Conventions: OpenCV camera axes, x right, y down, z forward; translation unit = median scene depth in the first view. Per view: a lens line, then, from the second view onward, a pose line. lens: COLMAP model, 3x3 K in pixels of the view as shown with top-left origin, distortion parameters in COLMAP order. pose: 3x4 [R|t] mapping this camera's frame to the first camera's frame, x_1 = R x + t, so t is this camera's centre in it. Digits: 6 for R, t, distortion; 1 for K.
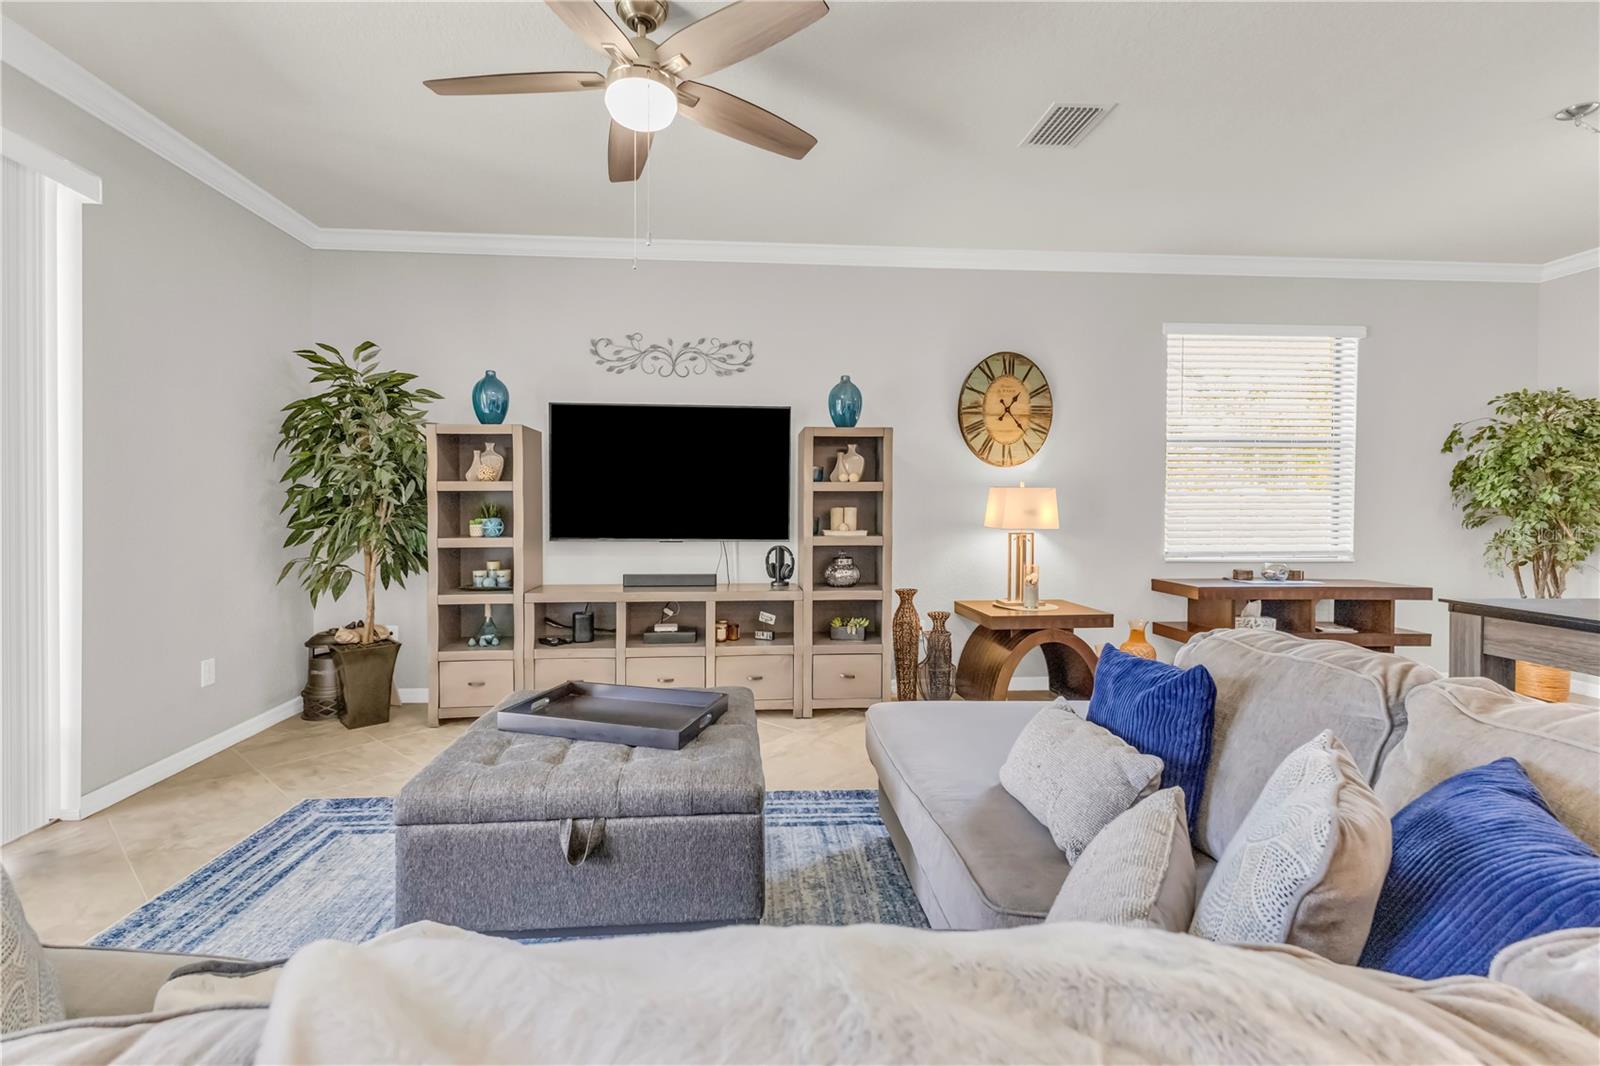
lens RADIAL K [[704.7, 0, 785.1], [0, 704.7, 510.6], [0, 0, 1]] dist [0.008626, -0.000235]
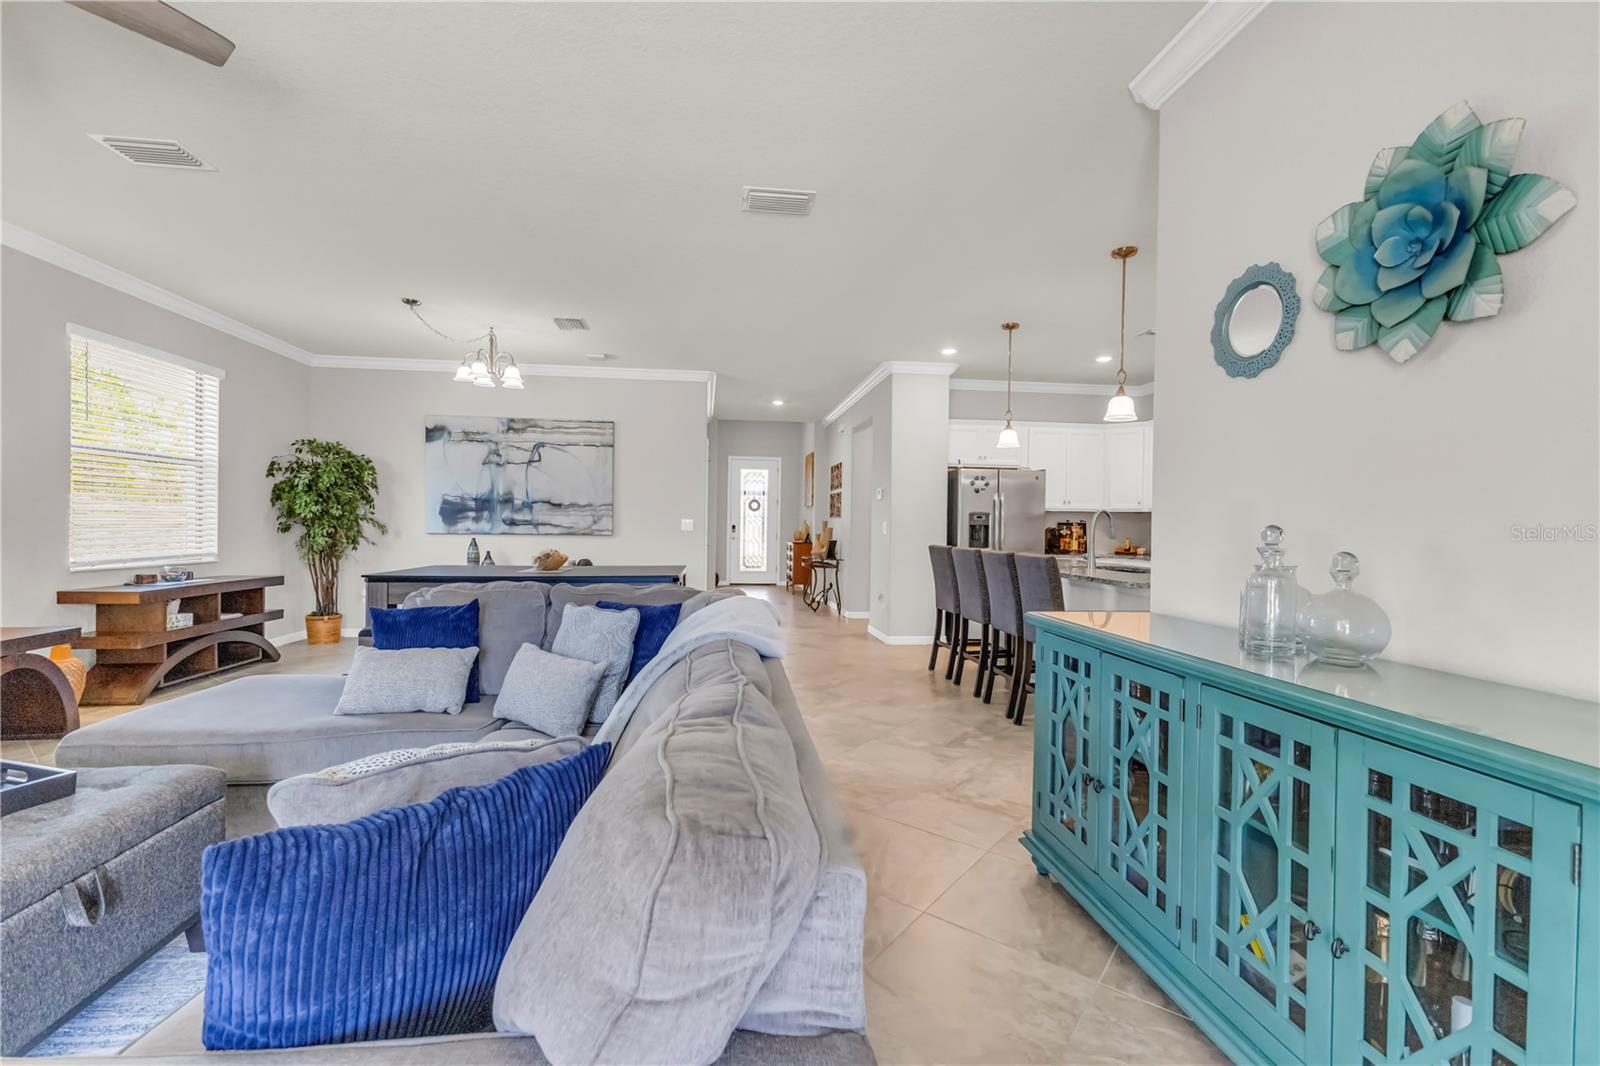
lens RADIAL K [[704.7, 0, 814.6], [0, 704.7, 538.2], [0, 0, 1]] dist [0.008626, -0.000235]
pose [[-0.080066, -0.022170, 0.996543, -0.512538], [-0.005486, 0.999747, 0.021801, -0.000325], [-0.996775, -0.003721, -0.080167, 0.074430]]
